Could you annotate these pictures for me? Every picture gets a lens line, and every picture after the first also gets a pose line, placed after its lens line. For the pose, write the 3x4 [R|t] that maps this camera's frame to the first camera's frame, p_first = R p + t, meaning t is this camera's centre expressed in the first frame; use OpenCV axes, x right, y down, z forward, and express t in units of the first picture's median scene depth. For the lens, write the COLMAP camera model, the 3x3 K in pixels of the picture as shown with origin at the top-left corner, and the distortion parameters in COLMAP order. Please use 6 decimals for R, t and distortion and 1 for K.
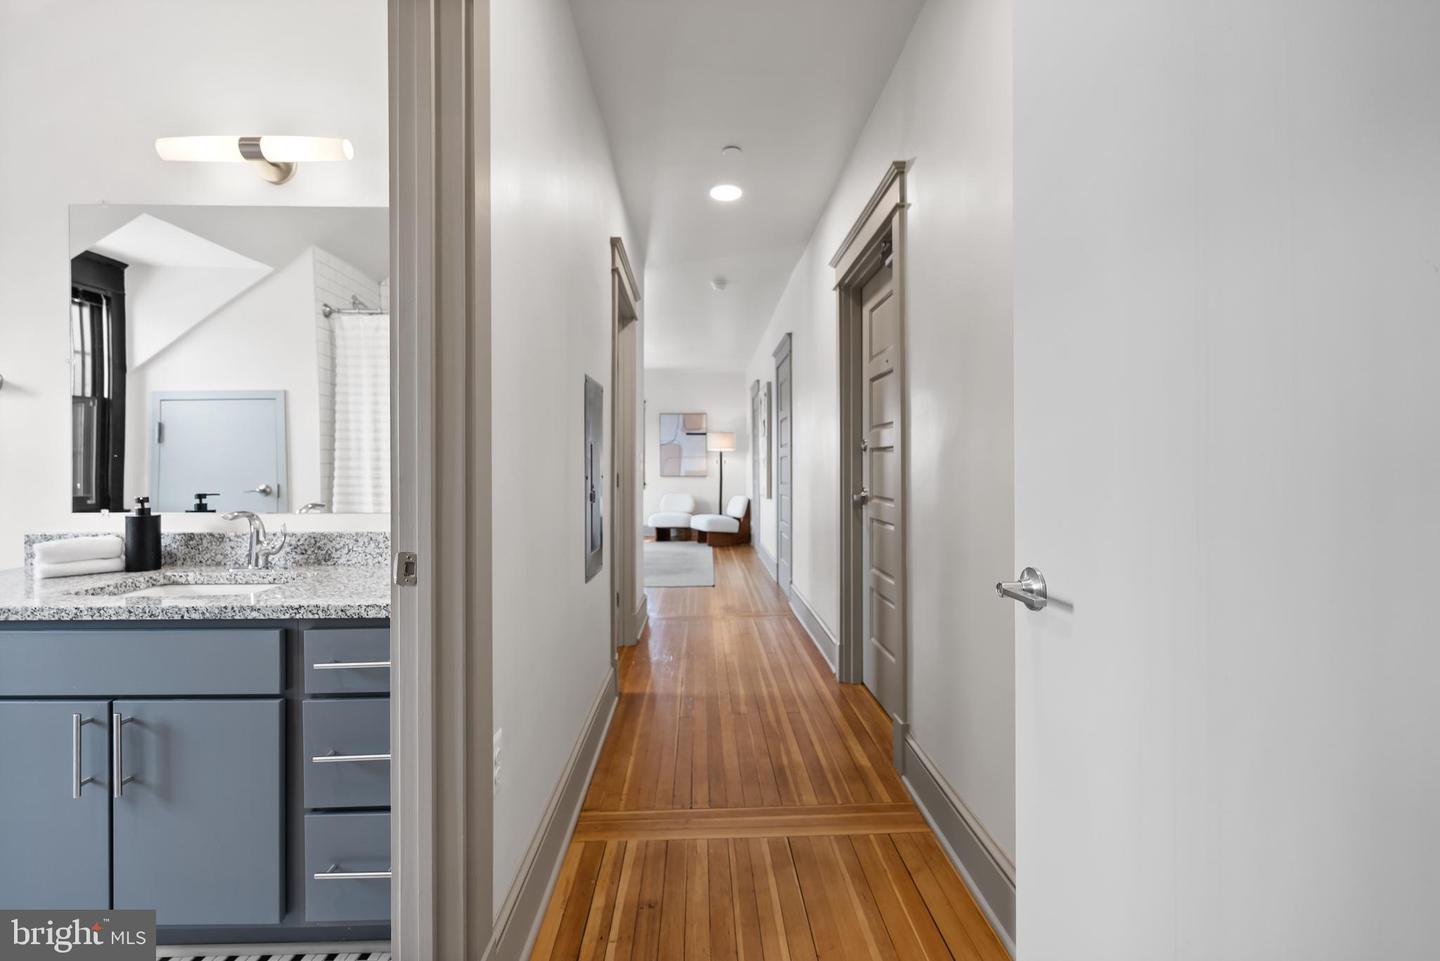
lens RADIAL K [[661.7, 0, 720.5], [0, 661.7, 470.8], [0, 0, 1]] dist [-0.000870, 0.000197]
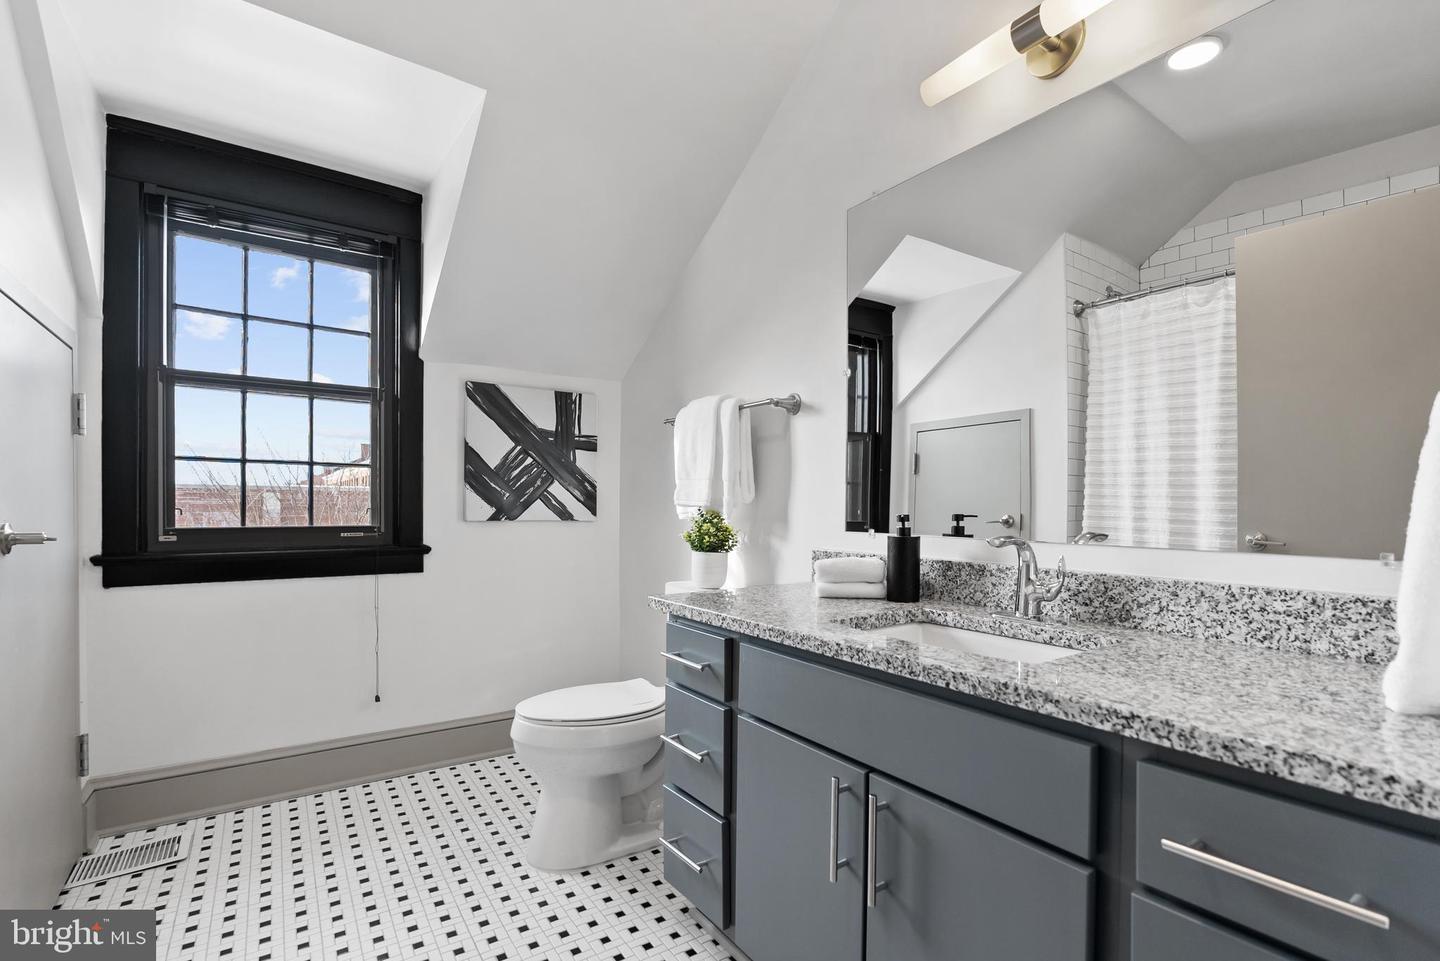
lens RADIAL K [[665.7, 0, 724.7], [0, 665.7, 508.9], [0, 0, 1]] dist [-0.002184, -0.000293]
pose [[0.557626, 0.011368, -0.830015, -0.273948], [-0.016373, 0.999862, 0.002694, 0.031596], [0.829931, 0.012088, 0.557735, 0.311492]]
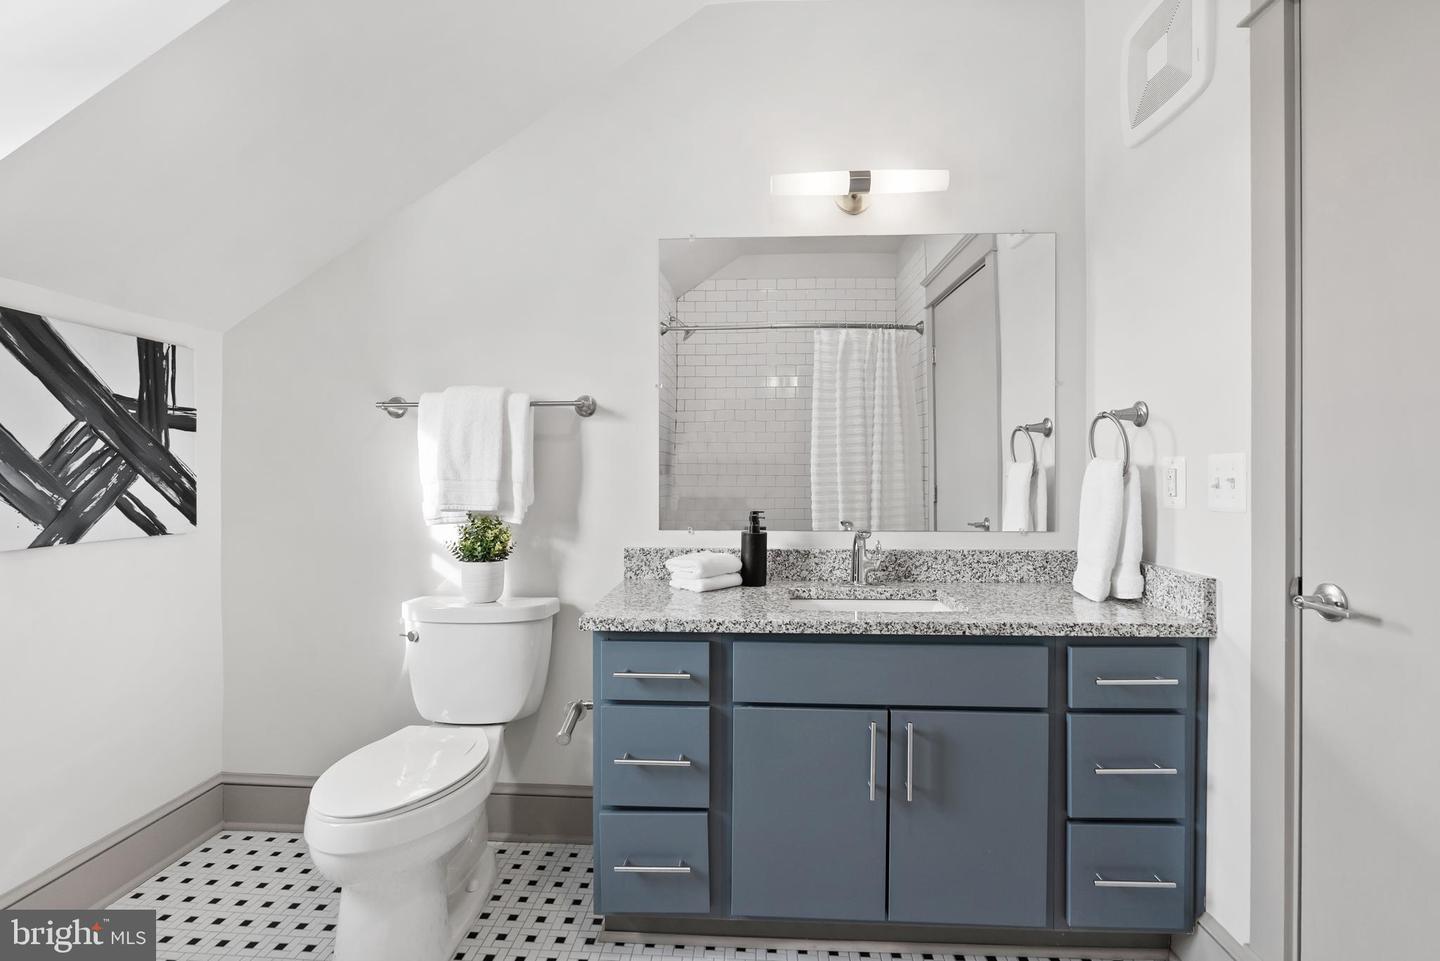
lens RADIAL K [[680.3, 0, 720.0], [0, 680.3, 480.5], [0, 0, 1]] dist [-0.009812, 0.000175]
pose [[0.996775, 0.001184, -0.080244, -0.804412], [-0.000976, 0.999996, 0.002634, -0.017917], [0.080246, -0.002548, 0.996772, -0.081007]]
